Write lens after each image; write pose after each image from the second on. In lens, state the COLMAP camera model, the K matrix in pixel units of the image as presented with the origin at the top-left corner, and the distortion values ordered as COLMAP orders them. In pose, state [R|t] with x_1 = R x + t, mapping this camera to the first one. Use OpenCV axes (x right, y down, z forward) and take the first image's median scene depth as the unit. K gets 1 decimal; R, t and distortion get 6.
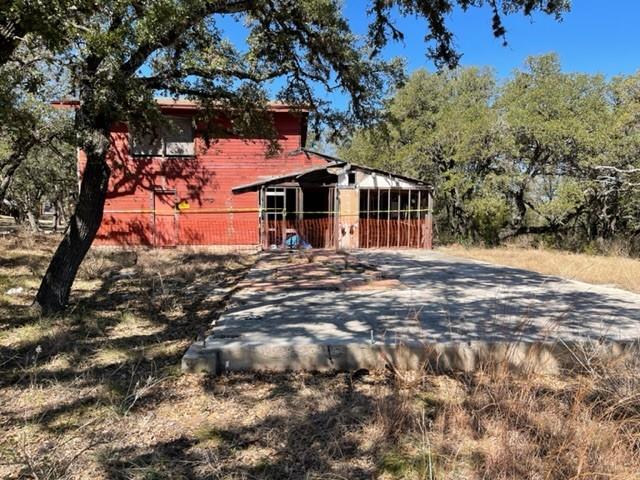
lens RADIAL K [[481.7, 0, 319.0], [0, 481.7, 242.1], [0, 0, 1]] dist [0.060630, -0.079968]
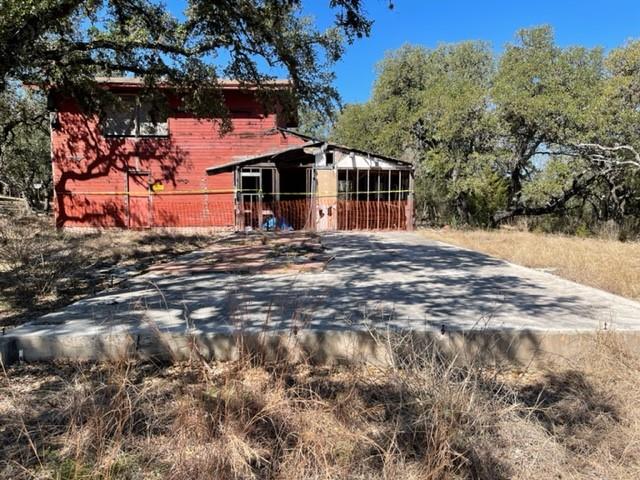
lens RADIAL K [[481.7, 0, 330.3], [0, 481.7, 235.7], [0, 0, 1]] dist [0.060630, -0.079968]
pose [[0.999208, 0.001003, -0.039789, 0.110912], [-0.000092, 0.999738, 0.022907, 0.001343], [0.039801, -0.022885, 0.998946, 0.025811]]
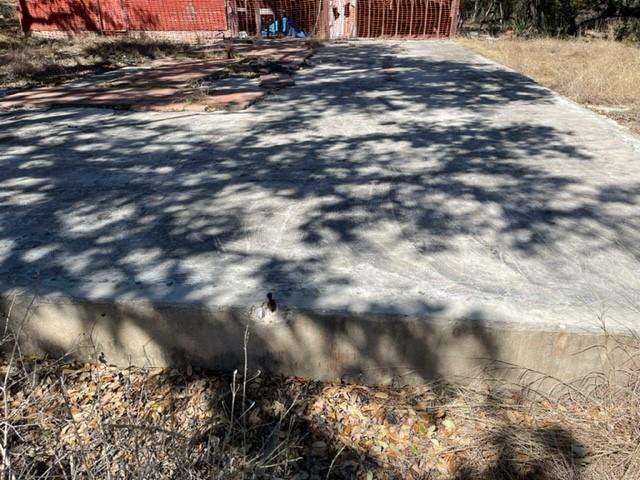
lens RADIAL K [[481.7, 0, 338.0], [0, 481.7, 234.7], [0, 0, 1]] dist [0.060630, -0.079968]
pose [[0.987569, 0.065520, -0.142880, 0.188883], [-0.004636, 0.920731, 0.390171, 0.000793], [0.157118, -0.384659, 0.909589, 0.192323]]
